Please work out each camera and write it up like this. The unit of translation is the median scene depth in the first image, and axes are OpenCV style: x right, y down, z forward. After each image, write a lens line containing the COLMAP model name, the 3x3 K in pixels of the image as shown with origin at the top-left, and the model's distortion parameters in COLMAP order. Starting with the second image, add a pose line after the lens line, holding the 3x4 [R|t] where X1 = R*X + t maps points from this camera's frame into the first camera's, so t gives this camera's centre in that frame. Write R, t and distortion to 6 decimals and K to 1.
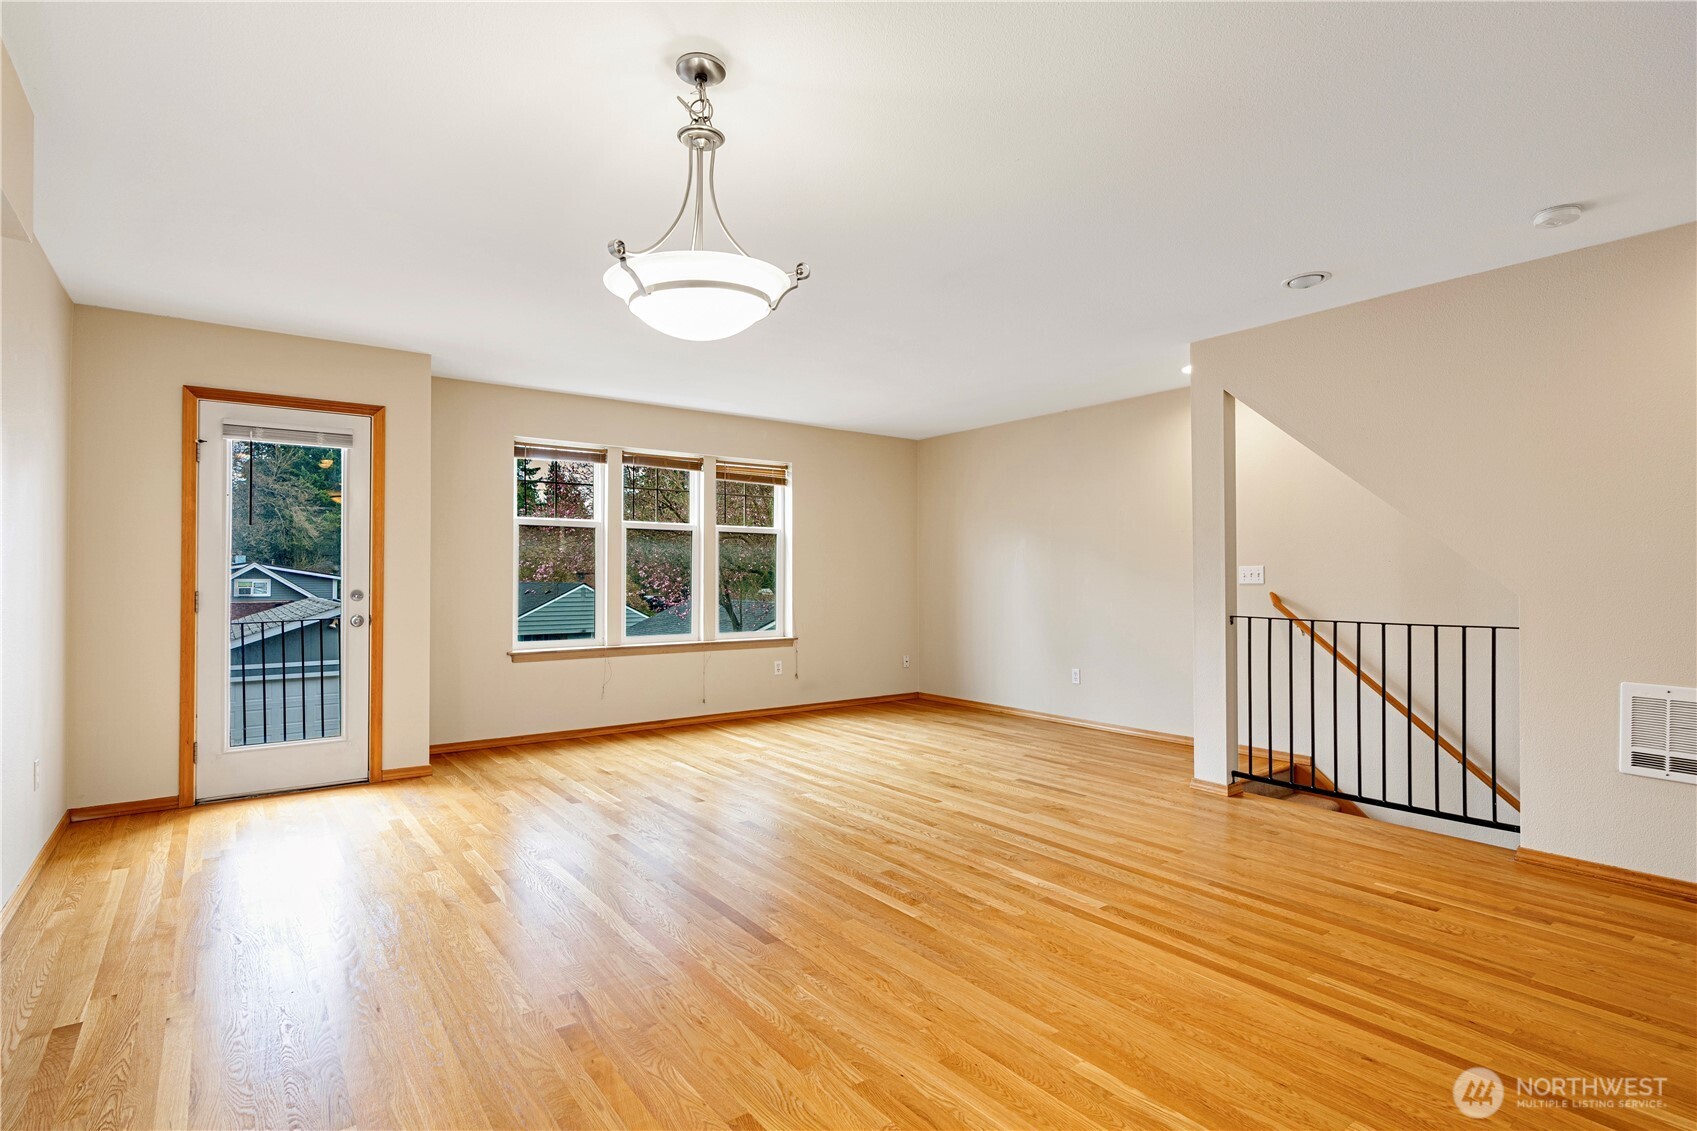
lens RADIAL K [[826.4, 0, 857.5], [0, 826.4, 572.8], [0, 0, 1]] dist [-0.000133, 0.000731]
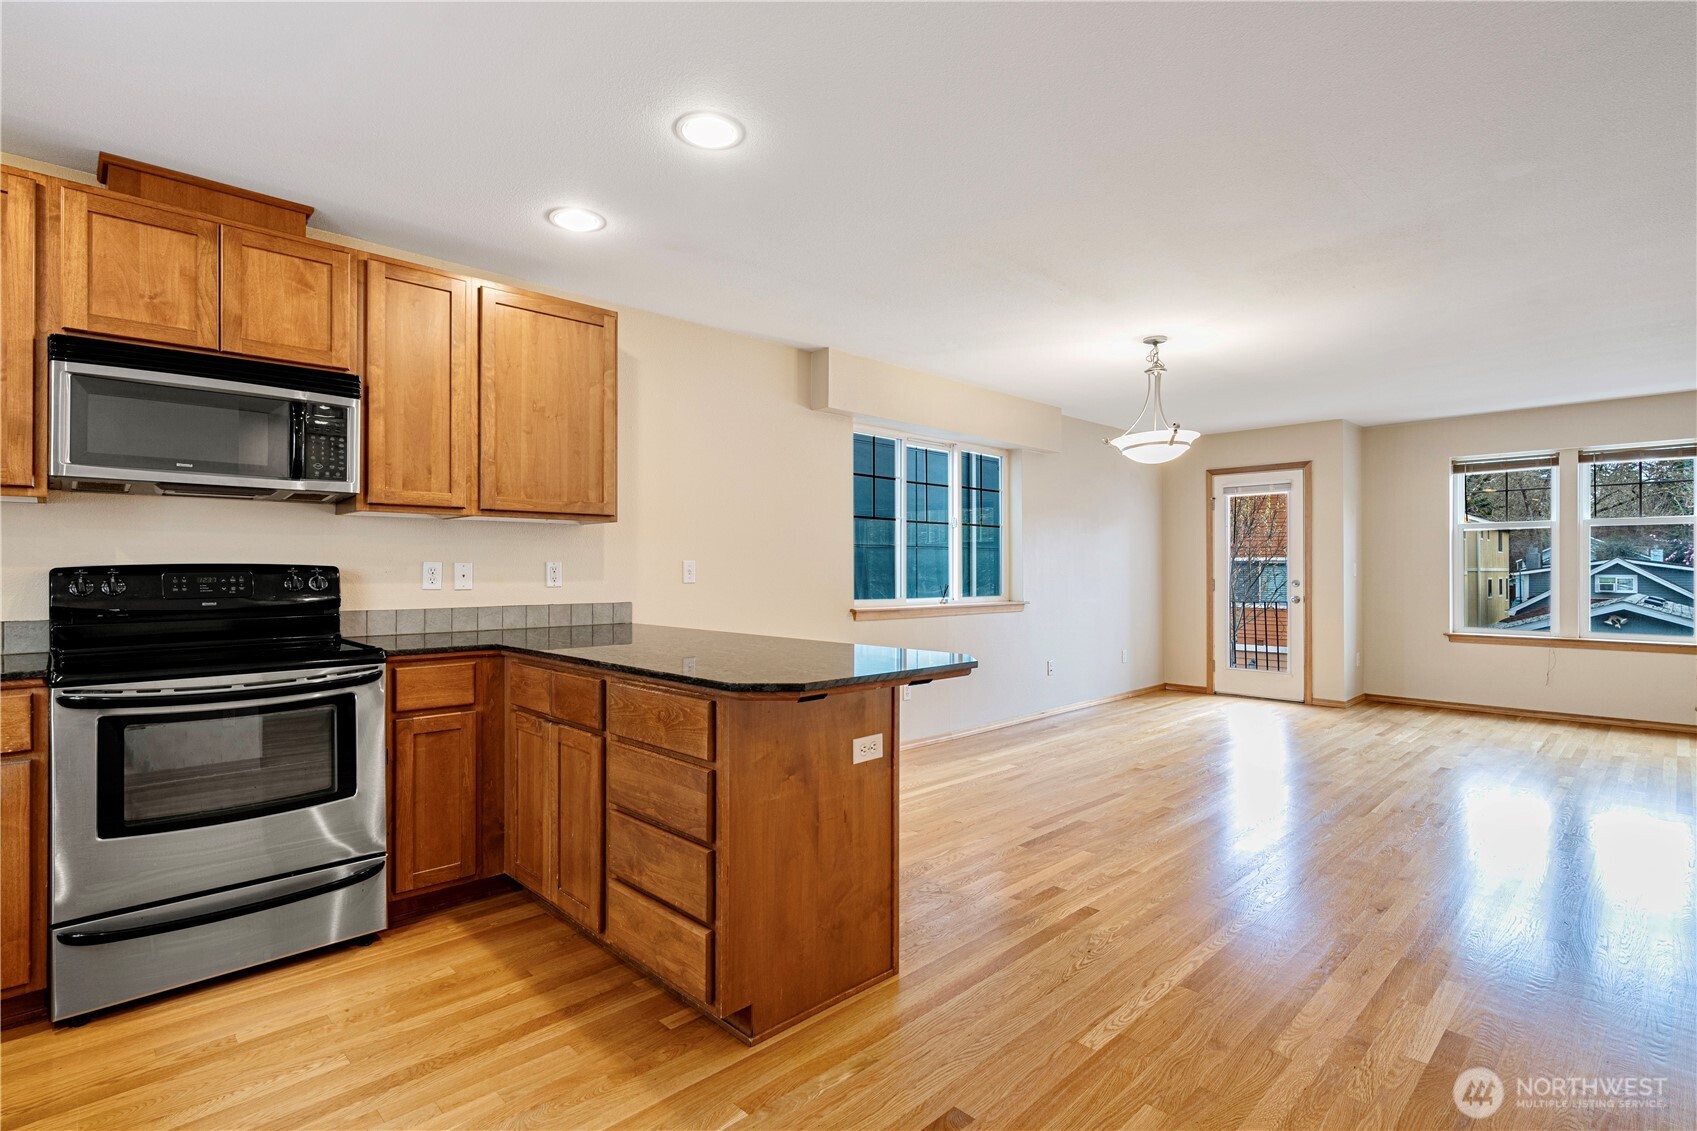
lens RADIAL K [[826.4, 0, 840.7], [0, 826.4, 556.5], [0, 0, 1]] dist [-0.000133, 0.000731]
pose [[0.111966, -0.015306, -0.993594, 0.936916], [0.001787, 0.999883, -0.015201, -0.002364], [0.993710, -0.000073, 0.111980, -0.040492]]
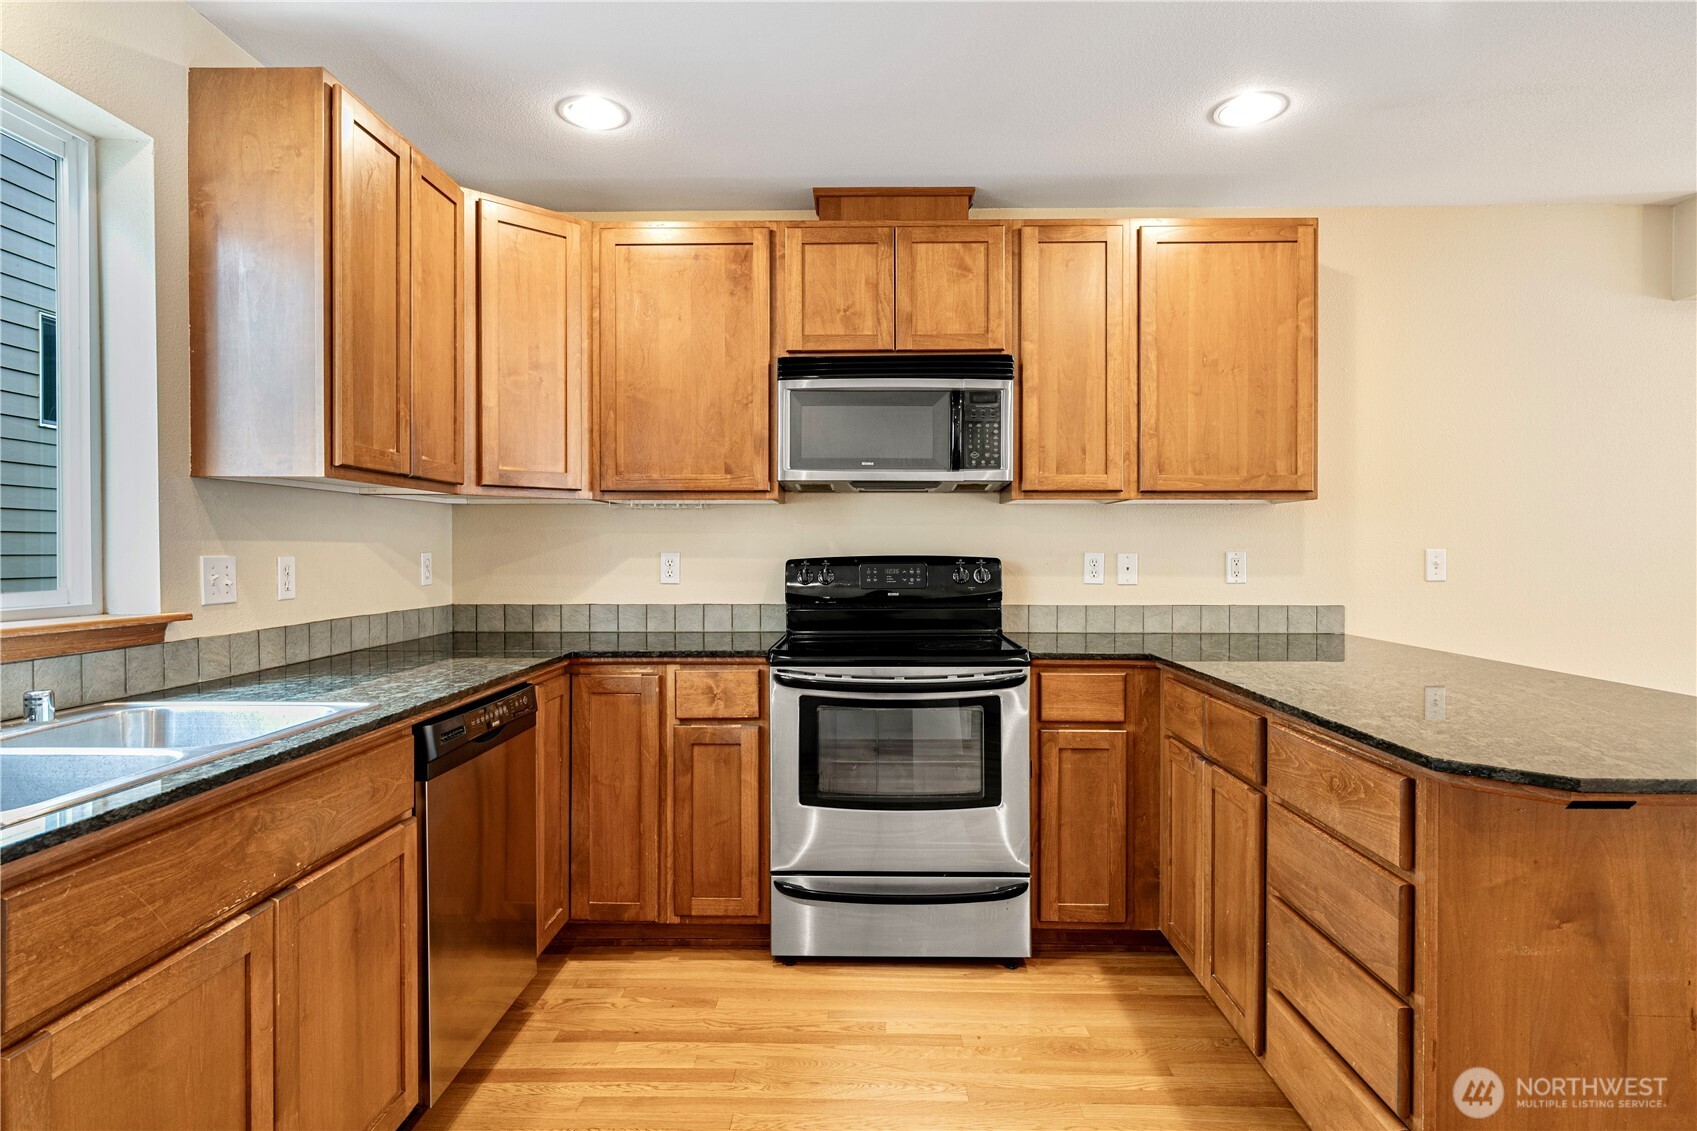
lens RADIAL K [[942.8, 0, 847.5], [0, 942.8, 552.9], [0, 0, 1]] dist [-0.000658, 0.002760]
pose [[-0.622973, 0.002704, -0.782239, 0.860775], [0.001890, 0.999996, 0.001951, -0.012001], [0.782241, -0.000263, -0.622976, -0.004527]]
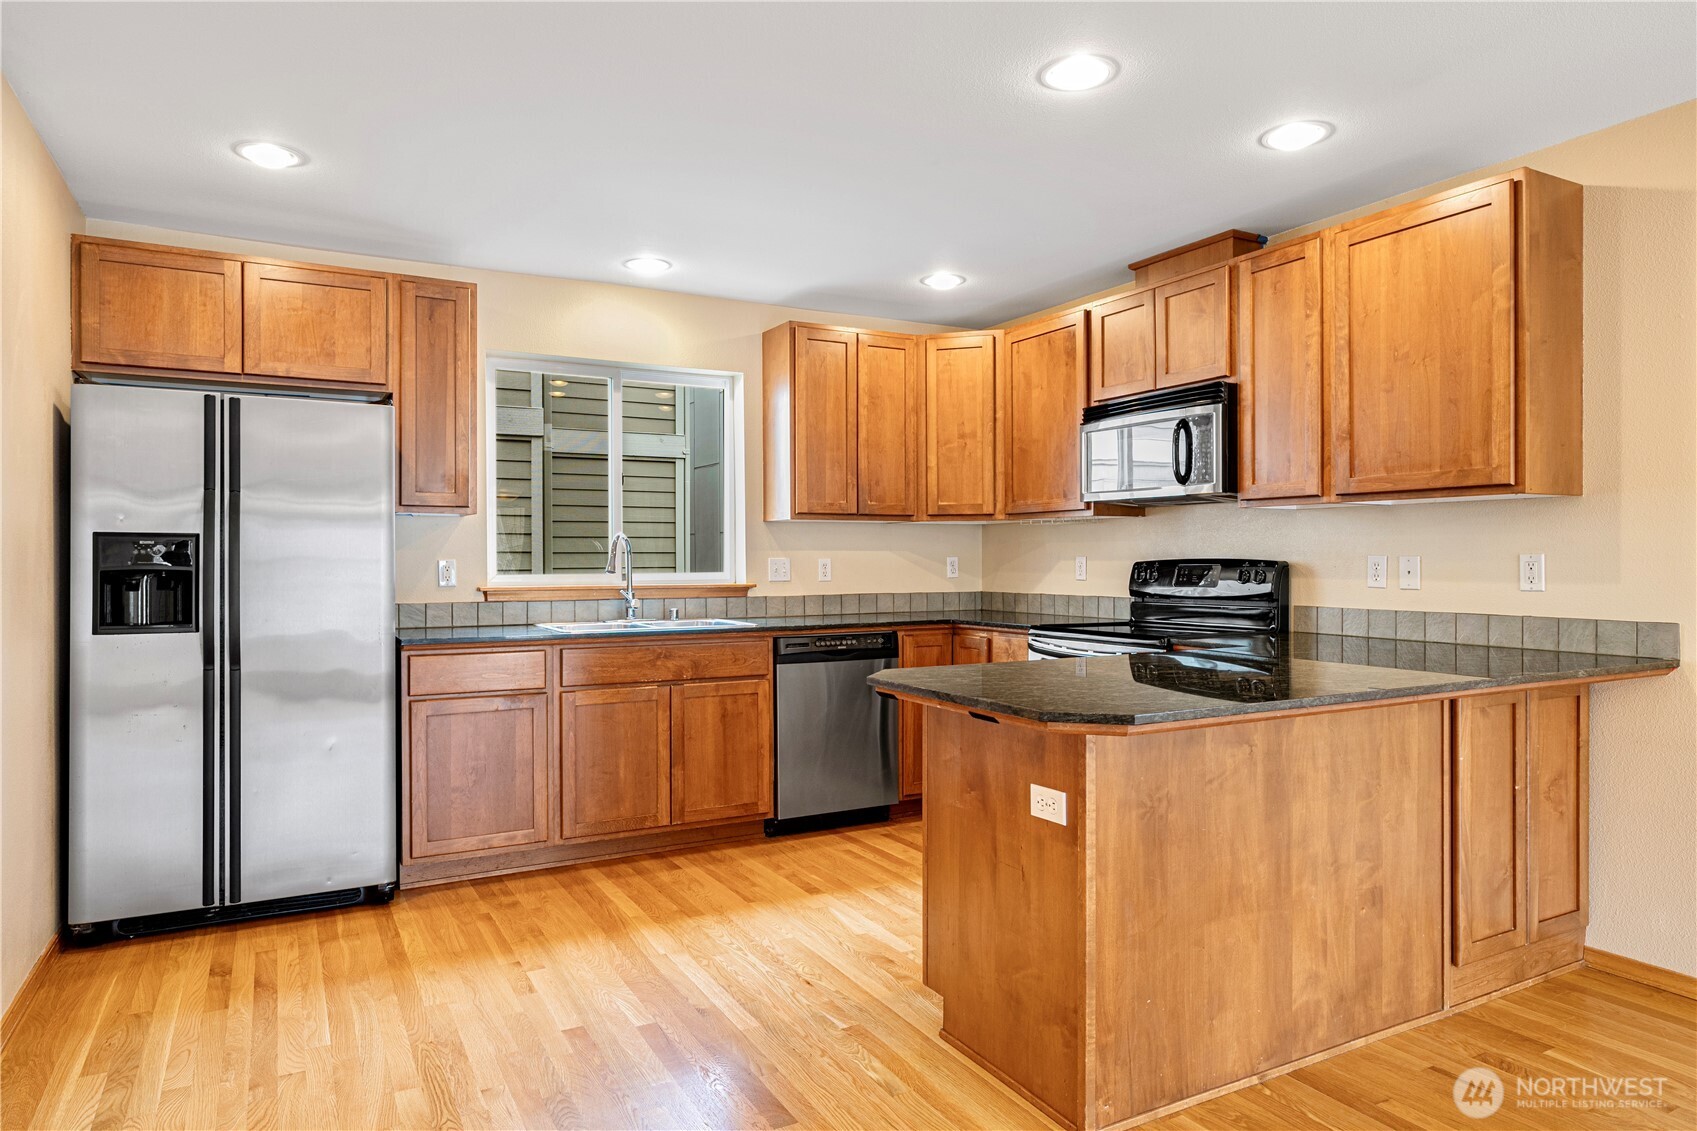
lens RADIAL K [[1043.8, 0, 845.0], [0, 1043.8, 565.3], [0, 0, 1]] dist [-0.000742, 0.002721]
pose [[-0.987303, 0.000759, 0.158846, 0.389385], [0.001599, 0.999985, 0.005159, -0.007390], [-0.158840, 0.005348, -0.987290, 0.599411]]
